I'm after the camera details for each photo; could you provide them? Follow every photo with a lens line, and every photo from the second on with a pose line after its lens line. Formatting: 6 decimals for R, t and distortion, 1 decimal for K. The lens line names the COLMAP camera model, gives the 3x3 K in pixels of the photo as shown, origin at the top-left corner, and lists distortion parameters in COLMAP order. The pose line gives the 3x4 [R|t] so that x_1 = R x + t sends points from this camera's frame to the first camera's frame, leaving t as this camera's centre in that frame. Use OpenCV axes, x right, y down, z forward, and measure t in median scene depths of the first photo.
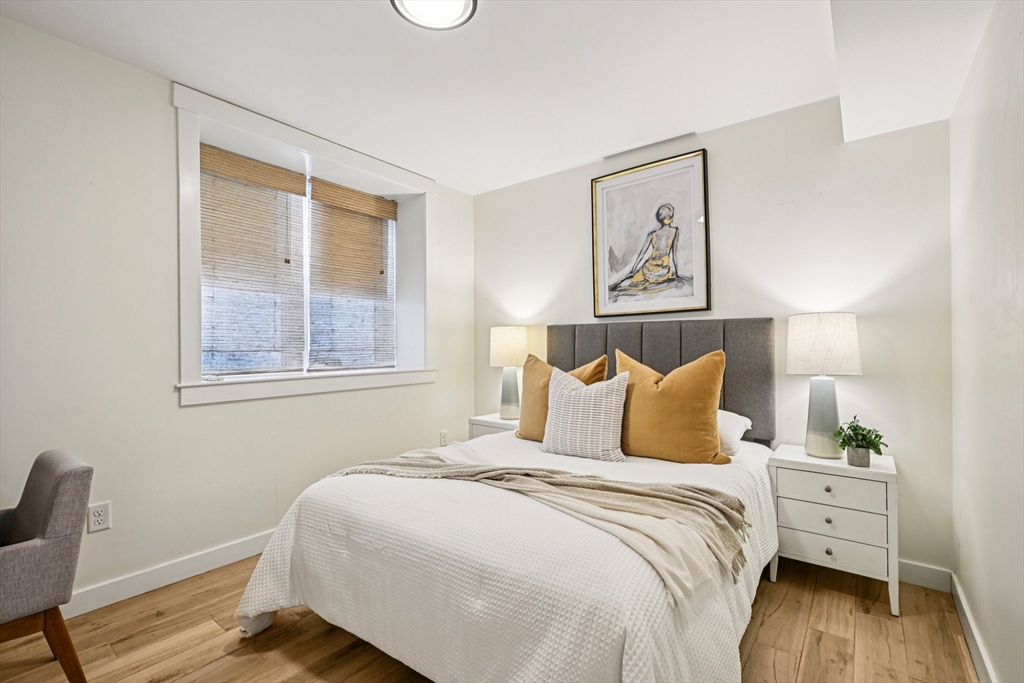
lens RADIAL K [[456.3, 0, 512.0], [0, 456.3, 341.5], [0, 0, 1]] dist [0.001357, -0.000552]
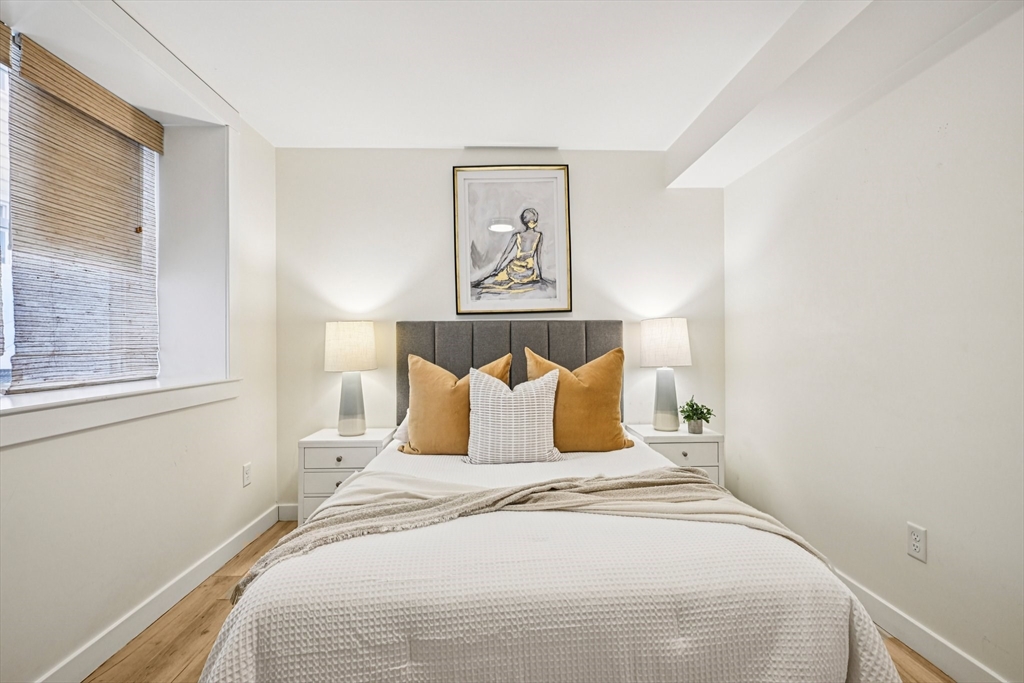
lens RADIAL K [[456.3, 0, 512.0], [0, 456.3, 341.5], [0, 0, 1]] dist [0.001357, -0.000552]
pose [[0.768861, 0.001725, 0.639413, -0.356551], [-0.000601, 0.999998, -0.001975, 0.004940], [-0.639415, 0.001134, 0.768861, 0.223711]]
